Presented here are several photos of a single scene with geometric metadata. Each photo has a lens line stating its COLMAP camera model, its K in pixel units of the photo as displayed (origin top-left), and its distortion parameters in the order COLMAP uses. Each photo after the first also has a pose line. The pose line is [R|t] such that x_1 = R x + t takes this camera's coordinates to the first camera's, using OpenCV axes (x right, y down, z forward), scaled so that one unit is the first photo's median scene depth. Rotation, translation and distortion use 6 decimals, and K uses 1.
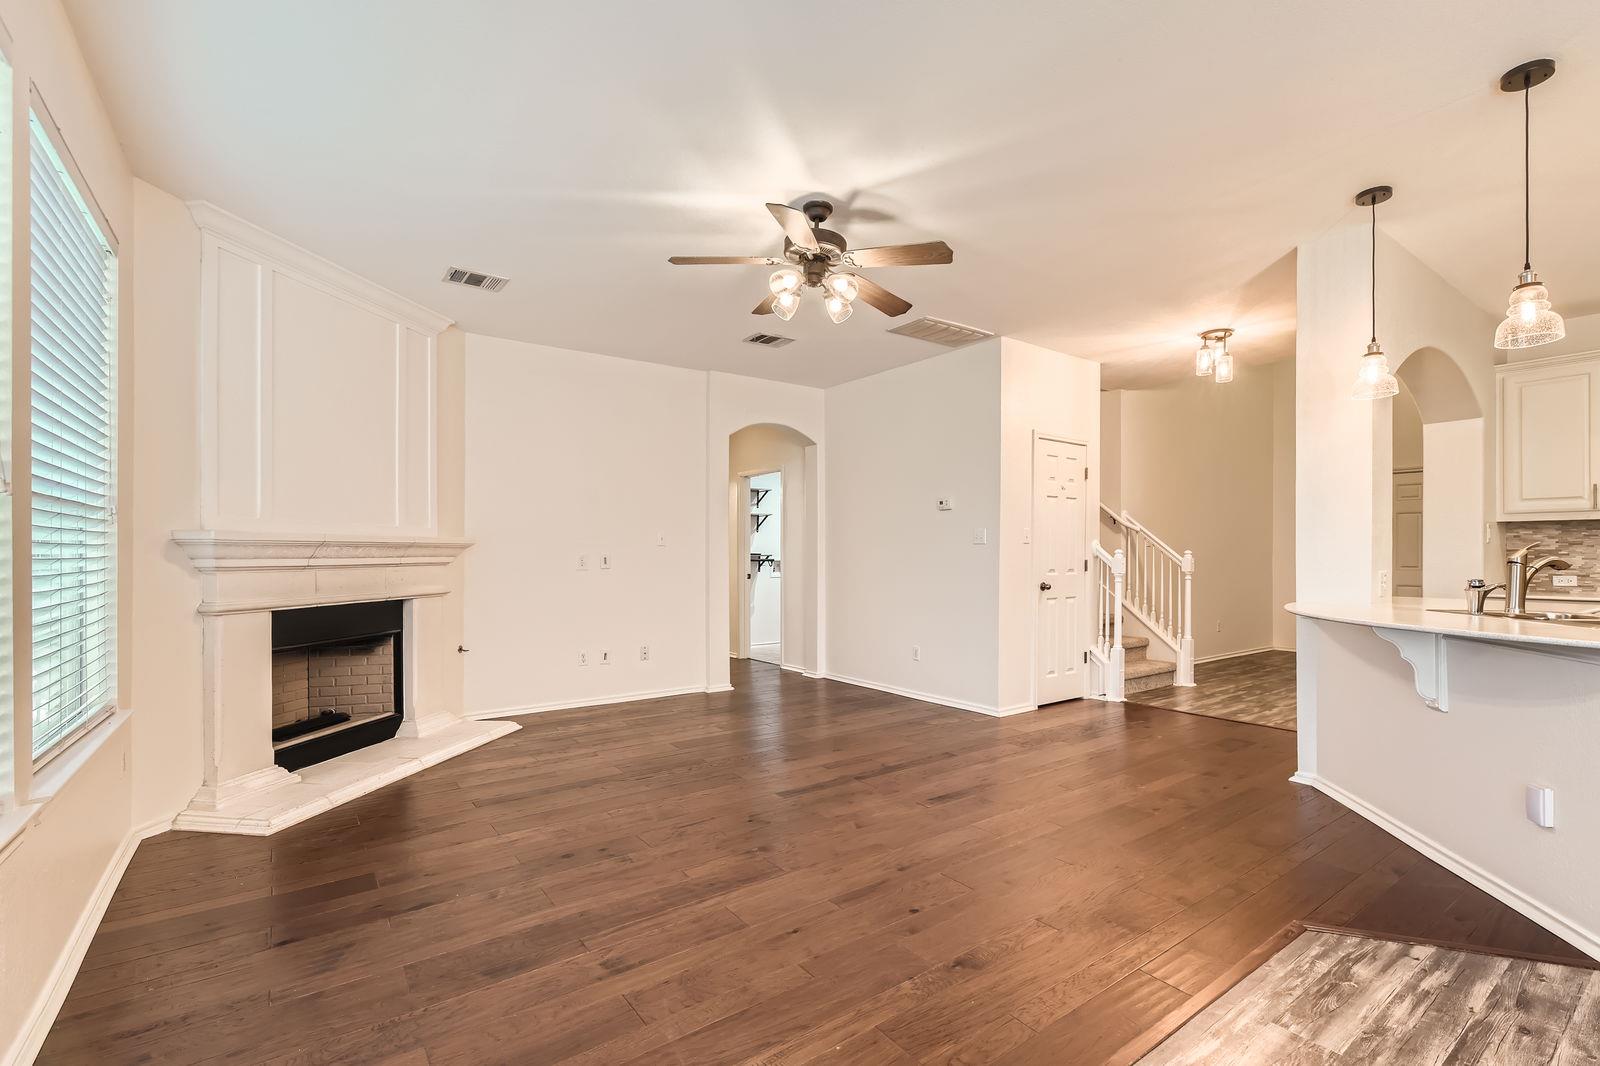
lens RADIAL K [[723.4, 0, 820.3], [0, 723.4, 553.6], [0, 0, 1]] dist [-0.002808, 0.000134]
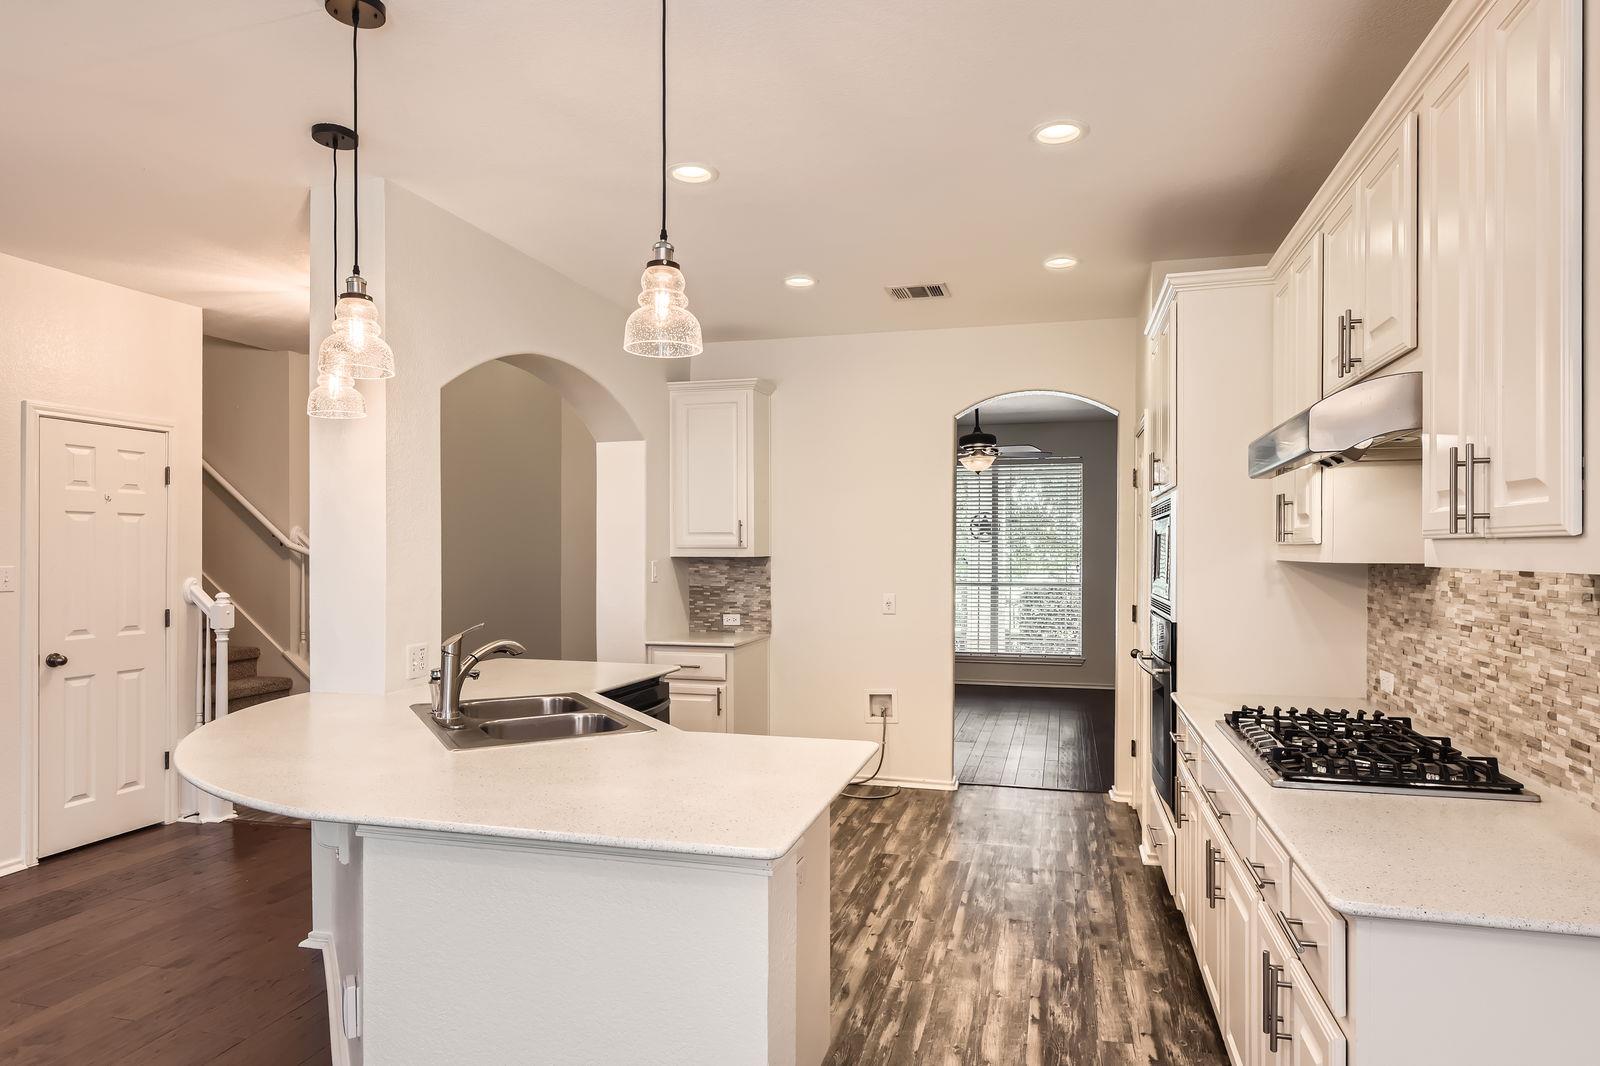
lens RADIAL K [[932.3, 0, 819.0], [0, 932.3, 551.6], [0, 0, 1]] dist [0.001524, 0.001120]
pose [[0.781322, -0.002785, 0.624122, 0.367371], [-0.000233, 0.999989, 0.004754, -0.057225], [-0.624128, -0.003860, 0.781313, -0.018996]]
